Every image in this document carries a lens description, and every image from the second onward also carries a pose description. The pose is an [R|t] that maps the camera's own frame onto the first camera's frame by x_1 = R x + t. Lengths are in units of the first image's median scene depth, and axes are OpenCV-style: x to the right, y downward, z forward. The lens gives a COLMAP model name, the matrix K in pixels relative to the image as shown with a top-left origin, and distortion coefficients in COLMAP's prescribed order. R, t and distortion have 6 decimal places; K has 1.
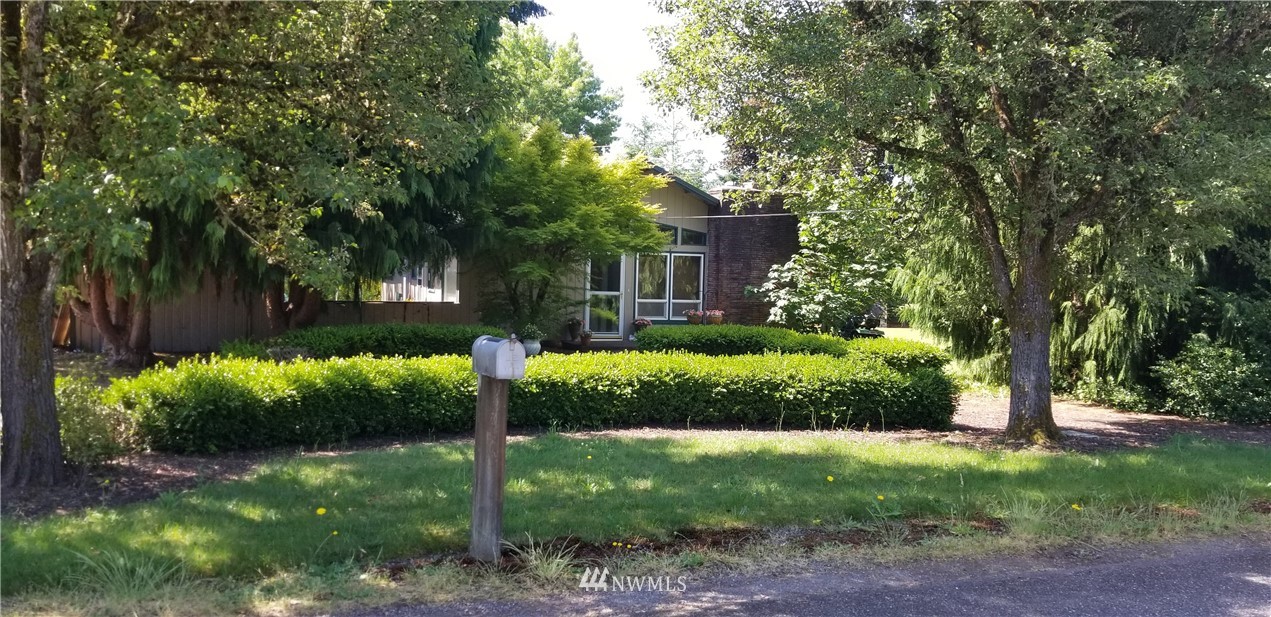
lens RADIAL K [[993.3, 0, 619.9], [0, 993.3, 300.5], [0, 0, 1]] dist [0.089174, -0.146124]
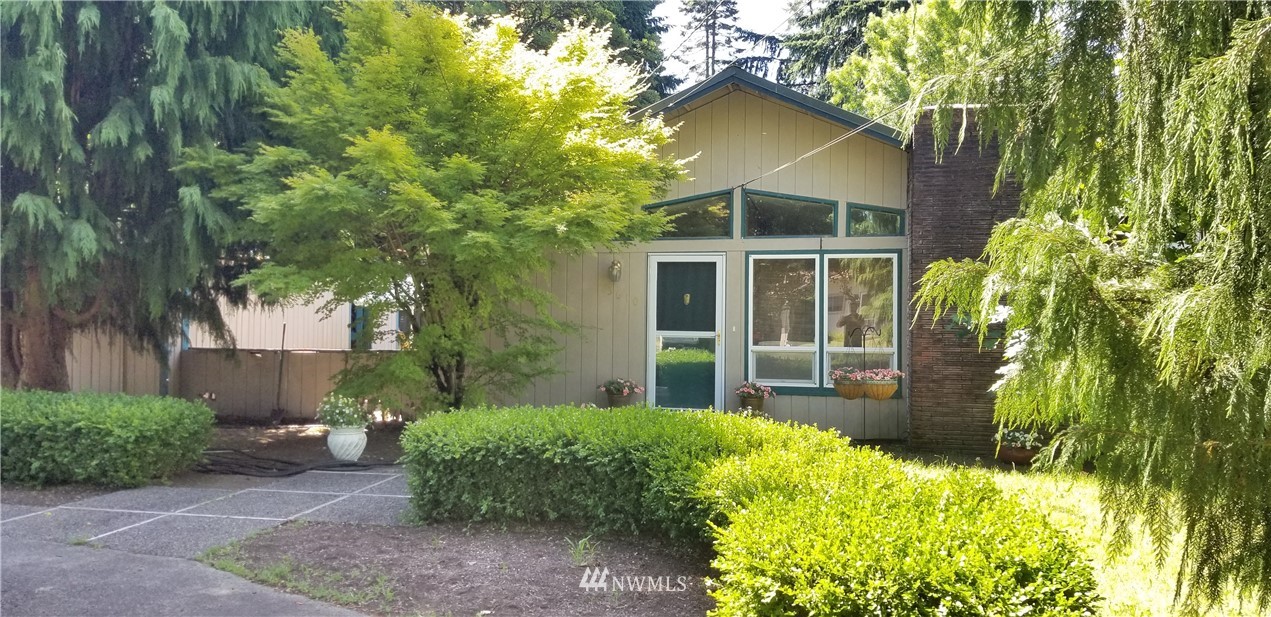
lens RADIAL K [[993.3, 0, 619.9], [0, 993.3, 300.5], [0, 0, 1]] dist [0.089174, -0.146124]
pose [[0.827359, -0.028143, -0.560968, 0.291629], [-0.003168, 0.998494, -0.054765, 0.004357], [0.561665, 0.047087, 0.826024, 0.620887]]
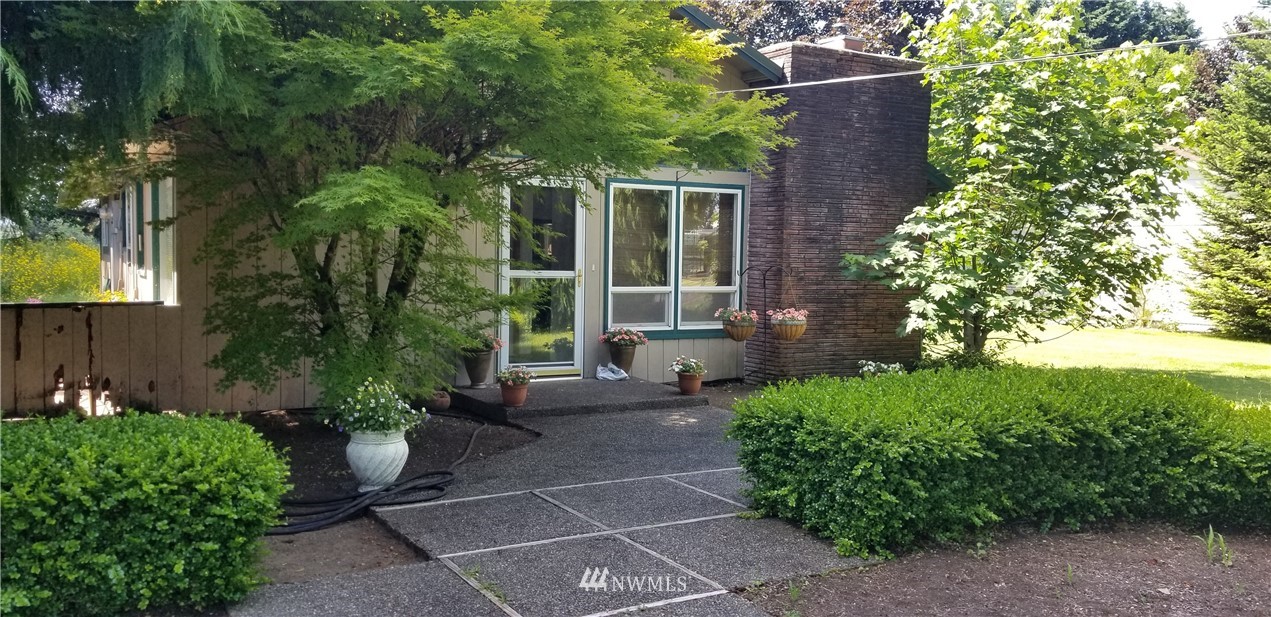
lens RADIAL K [[993.3, 0, 619.9], [0, 993.3, 300.5], [0, 0, 1]] dist [0.089174, -0.146124]
pose [[0.987015, -0.016376, 0.159792, -0.059614], [0.012988, 0.999669, 0.022221, -0.005727], [-0.160103, -0.019857, 0.986901, 0.641947]]
